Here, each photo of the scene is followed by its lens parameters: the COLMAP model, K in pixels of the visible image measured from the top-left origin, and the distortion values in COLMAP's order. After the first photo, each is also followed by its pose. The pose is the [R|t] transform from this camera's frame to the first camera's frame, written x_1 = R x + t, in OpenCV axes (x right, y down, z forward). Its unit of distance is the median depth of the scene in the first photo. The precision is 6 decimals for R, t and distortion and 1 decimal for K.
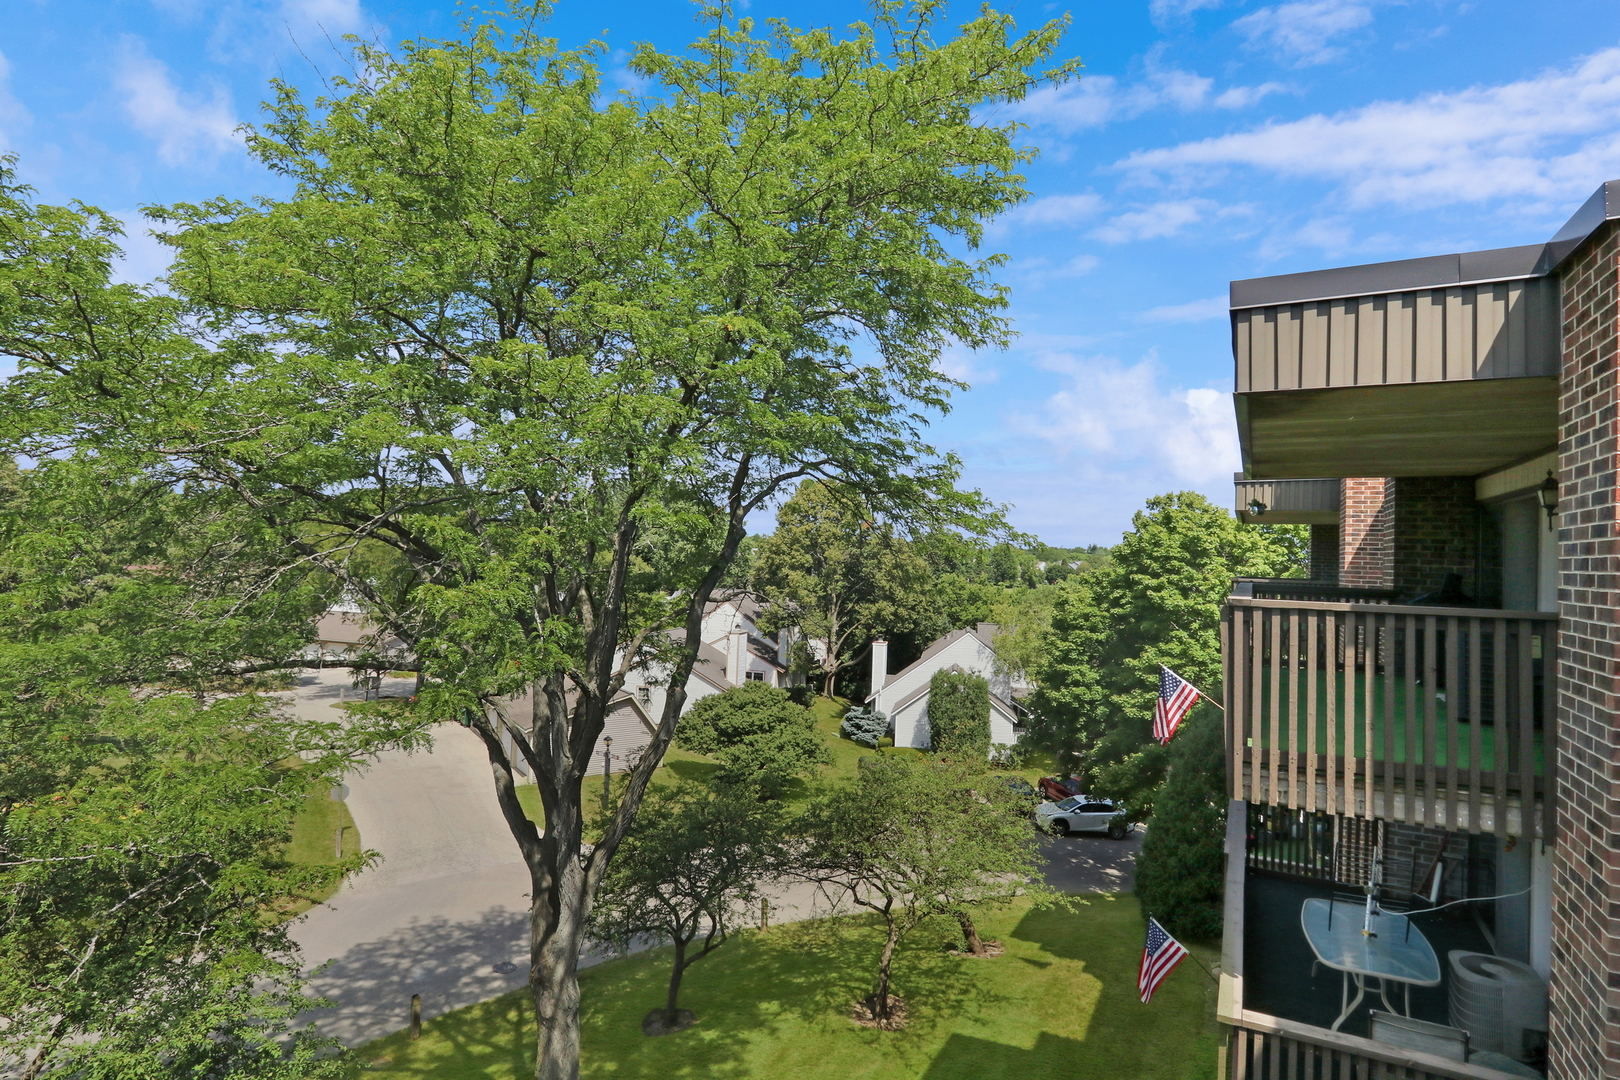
lens RADIAL K [[856.3, 0, 812.6], [0, 856.3, 536.4], [0, 0, 1]] dist [-0.001707, 0.000377]
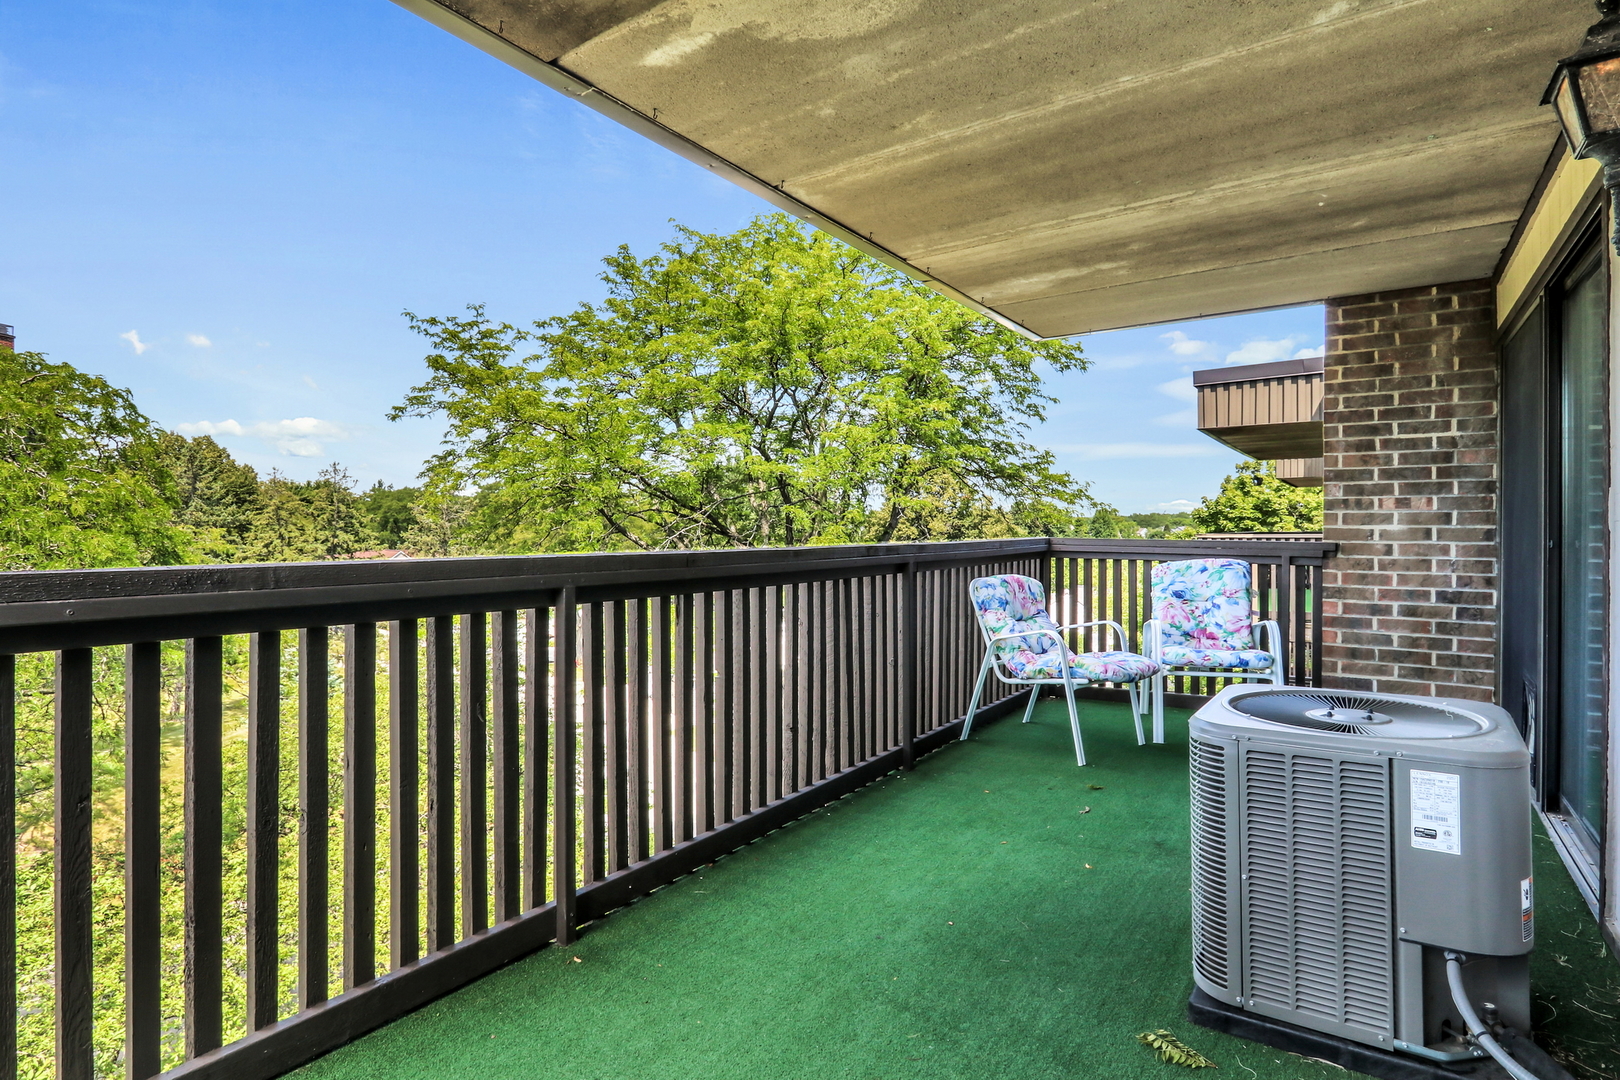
lens RADIAL K [[856.3, 0, 806.9], [0, 856.3, 535.7], [0, 0, 1]] dist [-0.001707, 0.000377]
pose [[0.993036, -0.030735, -0.113728, -0.069285], [0.033872, 0.999094, 0.025756, -0.001478], [0.112833, -0.029429, 0.993178, -0.415402]]
